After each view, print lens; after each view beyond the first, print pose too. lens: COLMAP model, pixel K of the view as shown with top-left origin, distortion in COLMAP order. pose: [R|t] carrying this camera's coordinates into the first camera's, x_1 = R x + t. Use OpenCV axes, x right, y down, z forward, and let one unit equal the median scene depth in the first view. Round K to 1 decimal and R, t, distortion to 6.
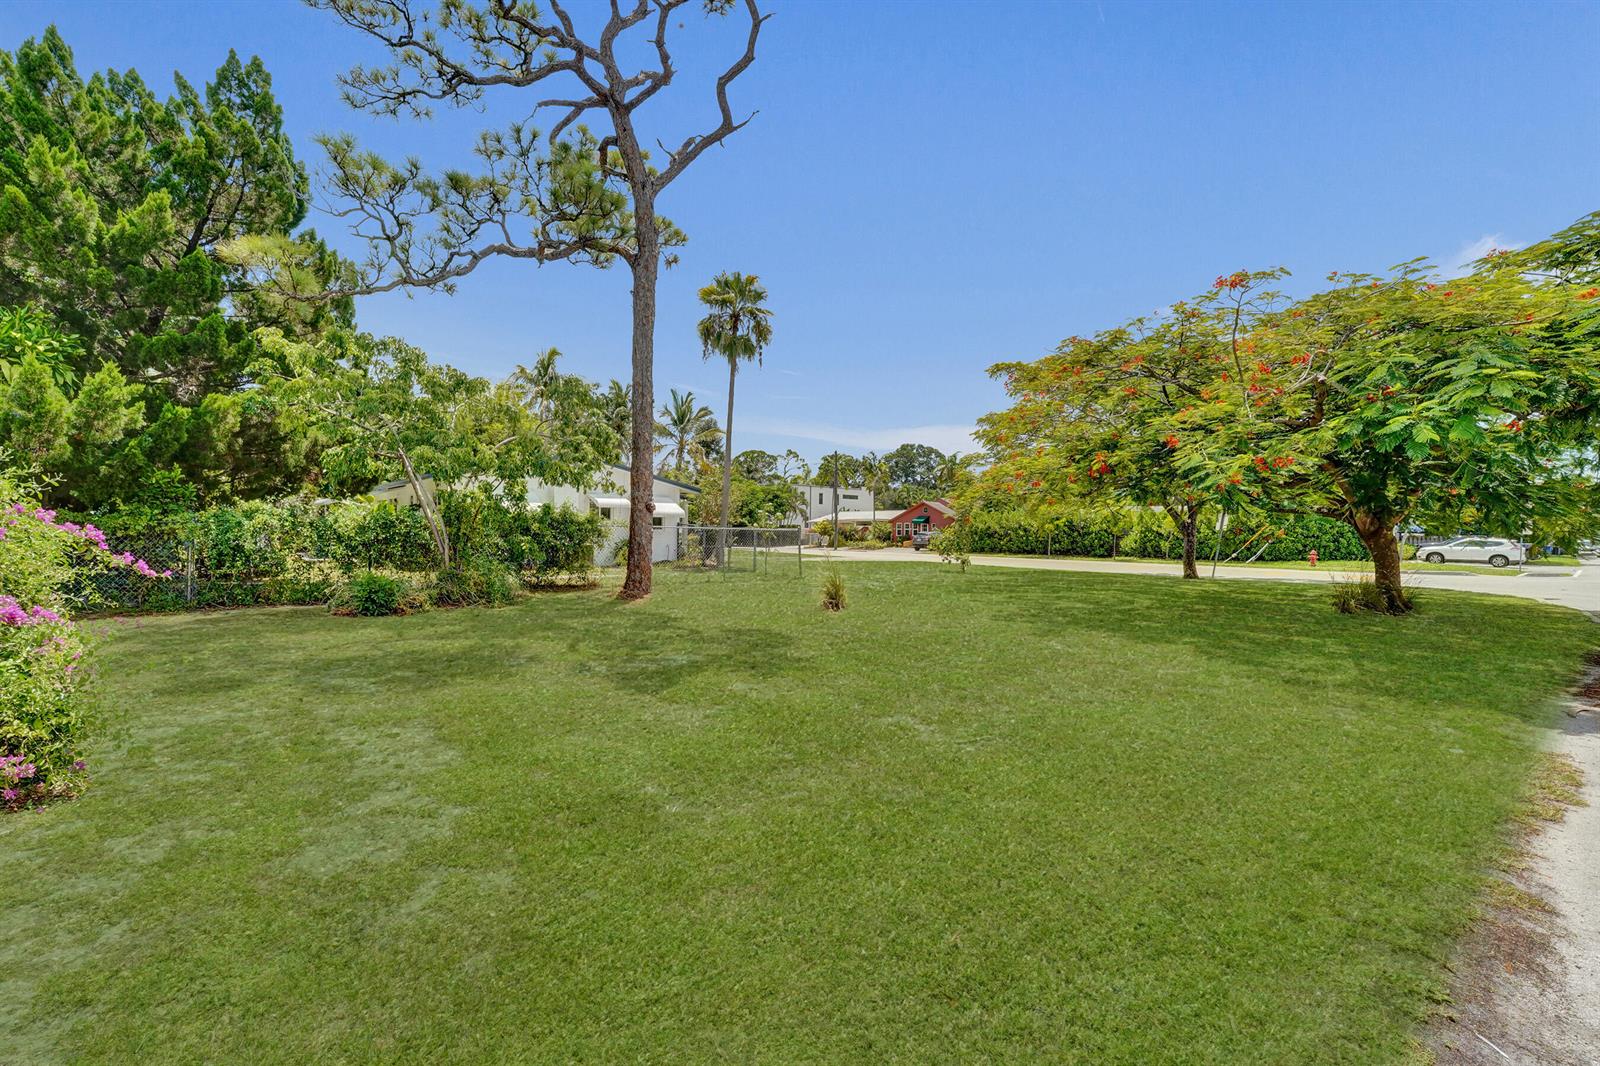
lens RADIAL K [[669.2, 0, 800.8], [0, 669.2, 531.3], [0, 0, 1]] dist [-0.000637, 0.000204]
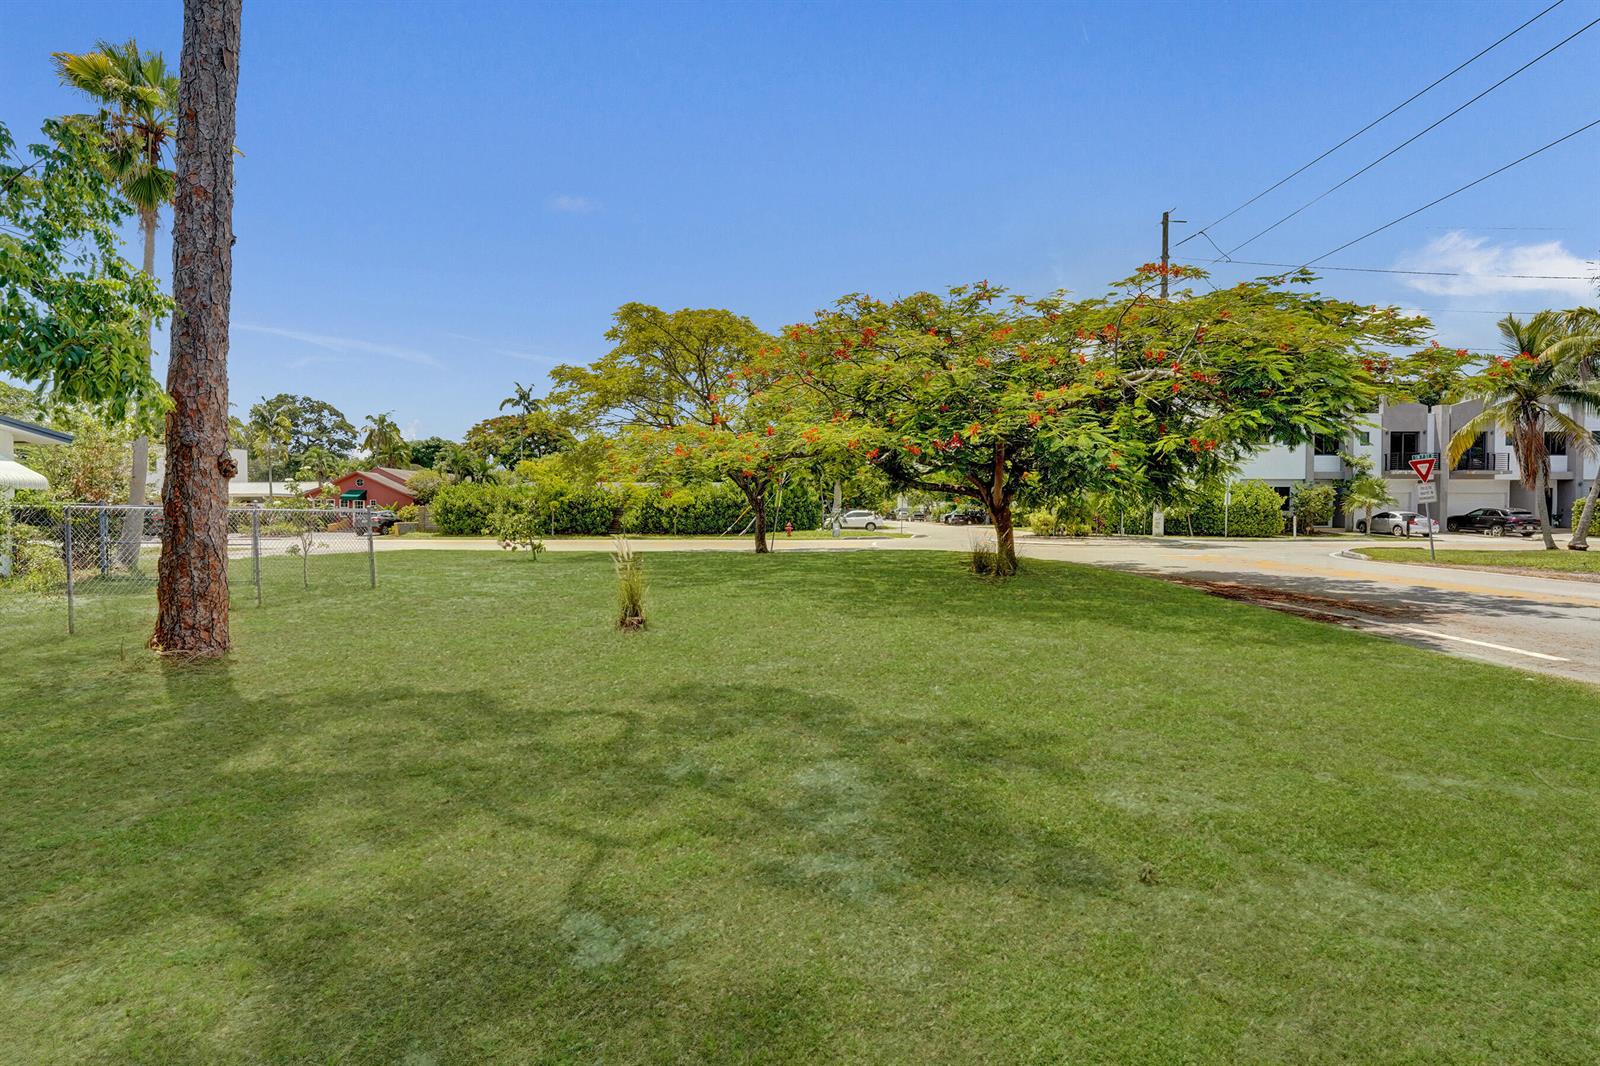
lens RADIAL K [[714.8, 0, 799.9], [0, 714.8, 527.2], [0, 0, 1]] dist [0.000636, 0.000151]
pose [[0.693671, -0.029601, 0.719684, -0.146995], [0.010262, 0.999460, 0.031218, -0.002261], [-0.720219, -0.014270, 0.693600, 0.167926]]
